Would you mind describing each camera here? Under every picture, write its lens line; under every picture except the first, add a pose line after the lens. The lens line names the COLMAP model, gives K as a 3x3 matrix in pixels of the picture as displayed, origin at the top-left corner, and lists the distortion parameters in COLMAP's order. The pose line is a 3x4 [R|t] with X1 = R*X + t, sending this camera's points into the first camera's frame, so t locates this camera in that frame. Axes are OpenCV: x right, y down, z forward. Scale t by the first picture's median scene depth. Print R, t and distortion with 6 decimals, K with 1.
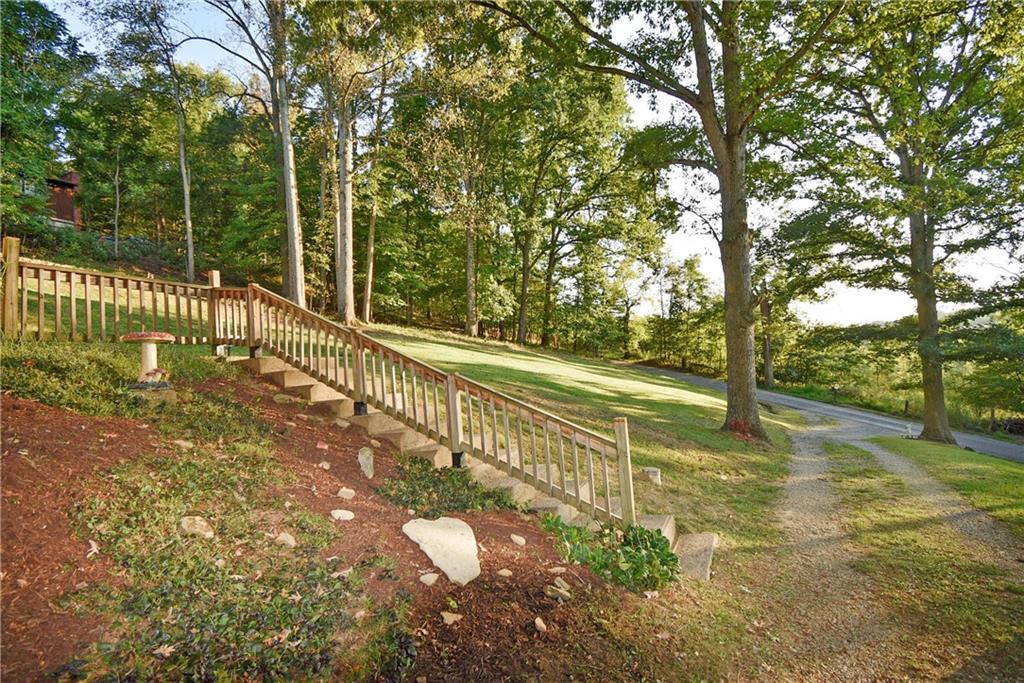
lens RADIAL K [[490.4, 0, 512.3], [0, 490.4, 344.0], [0, 0, 1]] dist [-0.016786, -0.003394]
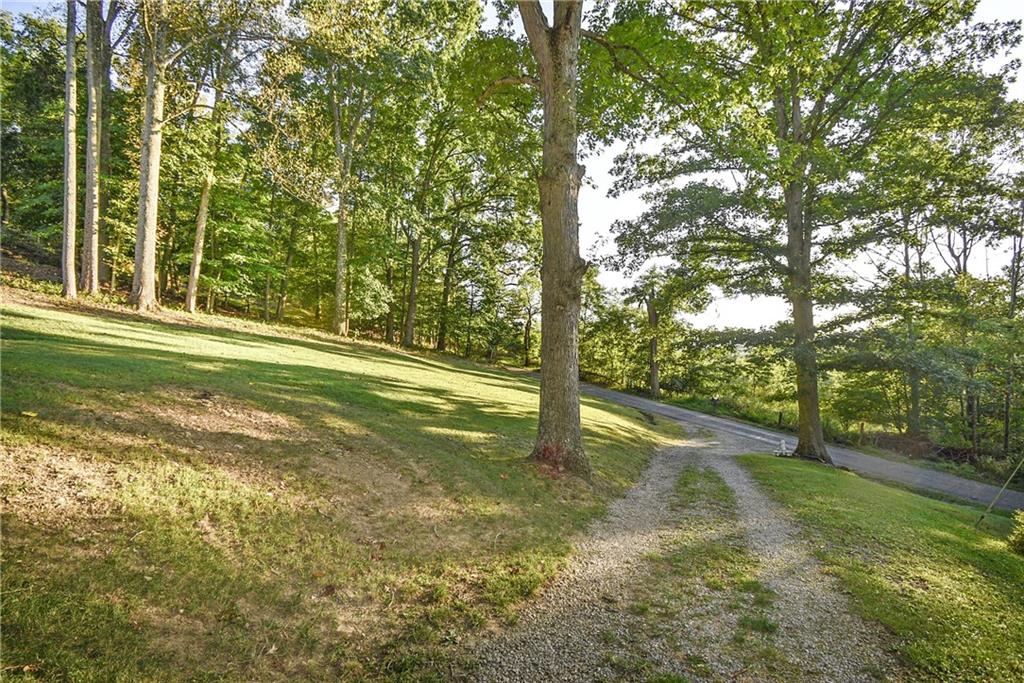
lens RADIAL K [[471.9, 0, 511.4], [0, 471.9, 344.9], [0, 0, 1]] dist [-0.009814, -0.000251]
pose [[0.986260, 0.030207, 0.162418, 0.098742], [-0.027565, 0.999449, -0.018497, 0.011138], [-0.162887, 0.013766, 0.986549, 0.122942]]
